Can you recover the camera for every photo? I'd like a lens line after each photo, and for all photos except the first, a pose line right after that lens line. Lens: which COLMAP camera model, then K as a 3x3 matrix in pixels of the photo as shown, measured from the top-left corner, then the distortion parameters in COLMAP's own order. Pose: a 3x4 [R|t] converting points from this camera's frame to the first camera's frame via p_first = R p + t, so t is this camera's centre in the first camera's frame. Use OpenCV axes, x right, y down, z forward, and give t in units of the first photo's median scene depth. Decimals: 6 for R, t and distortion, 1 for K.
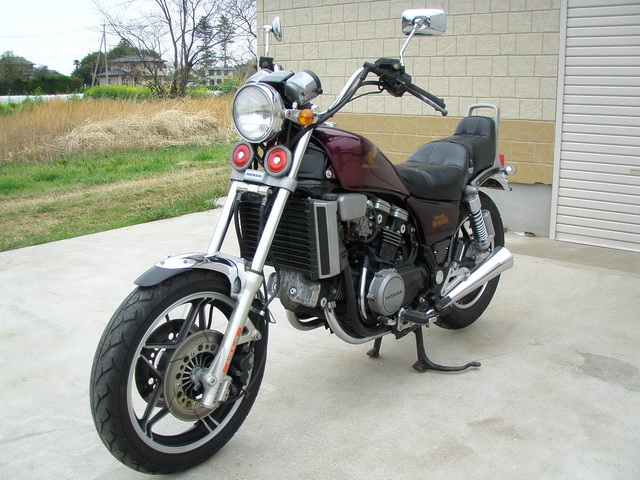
lens RADIAL K [[709.5, 0, 318.0], [0, 709.5, 253.3], [0, 0, 1]] dist [-0.145543, 0.000000]
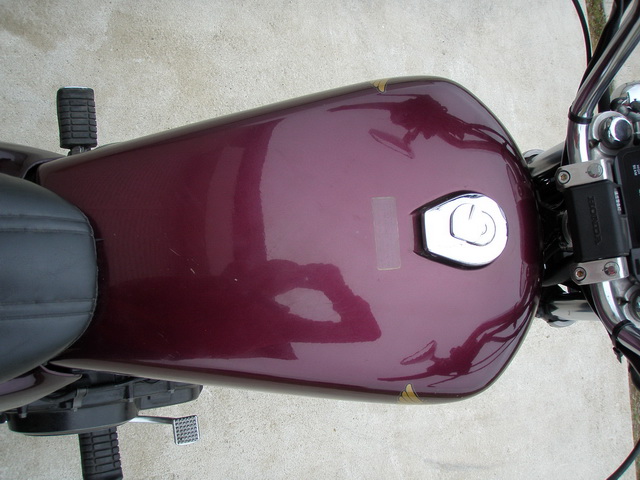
lens RADIAL K [[709.5, 0, 319.0], [0, 709.5, 244.1], [0, 0, 1]] dist [-0.145543, 0.000000]
pose [[-0.605405, -0.727499, -0.322847, 0.144954], [-0.417525, -0.055050, 0.906996, -0.422841], [-0.677611, 0.683897, -0.270421, 1.144102]]
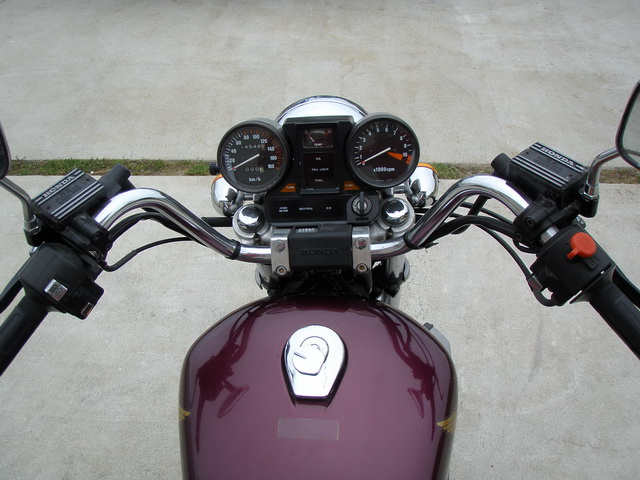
lens RADIAL K [[709.5, 0, 317.6], [0, 709.5, 245.4], [0, 0, 1]] dist [-0.145543, 0.000000]
pose [[-0.797259, 0.404228, -0.448306, 0.151933], [-0.106510, 0.636818, 0.763622, -0.489632], [0.594167, 0.656553, -0.464655, 1.147434]]
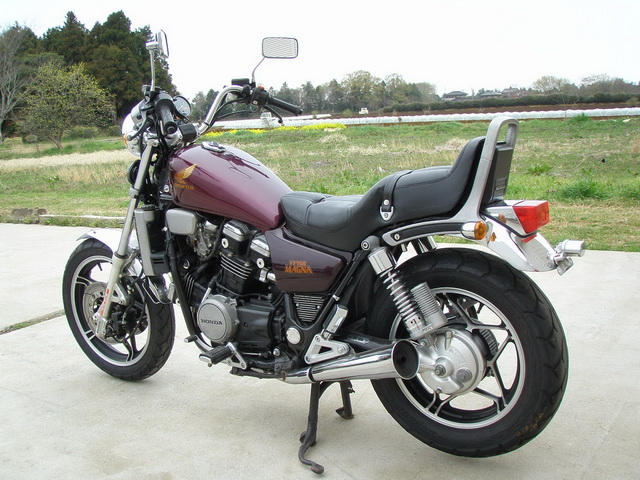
lens RADIAL K [[709.5, 0, 319.2], [0, 709.5, 258.3], [0, 0, 1]] dist [-0.145543, 0.000000]
pose [[0.127047, 0.202632, -0.970979, 1.101456], [-0.176462, 0.967913, 0.178903, -0.236385], [0.976074, 0.148612, 0.158727, 1.030087]]
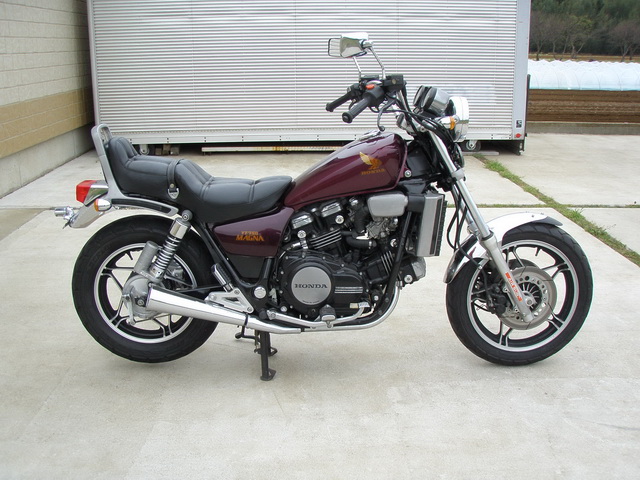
lens RADIAL K [[709.5, 0, 315.5], [0, 709.5, 252.9], [0, 0, 1]] dist [-0.145543, 0.000000]
pose [[-0.674438, -0.197681, 0.711376, -0.802157], [0.185252, 0.887364, 0.422218, -0.522956], [-0.714713, 0.416543, -0.561851, 1.830663]]
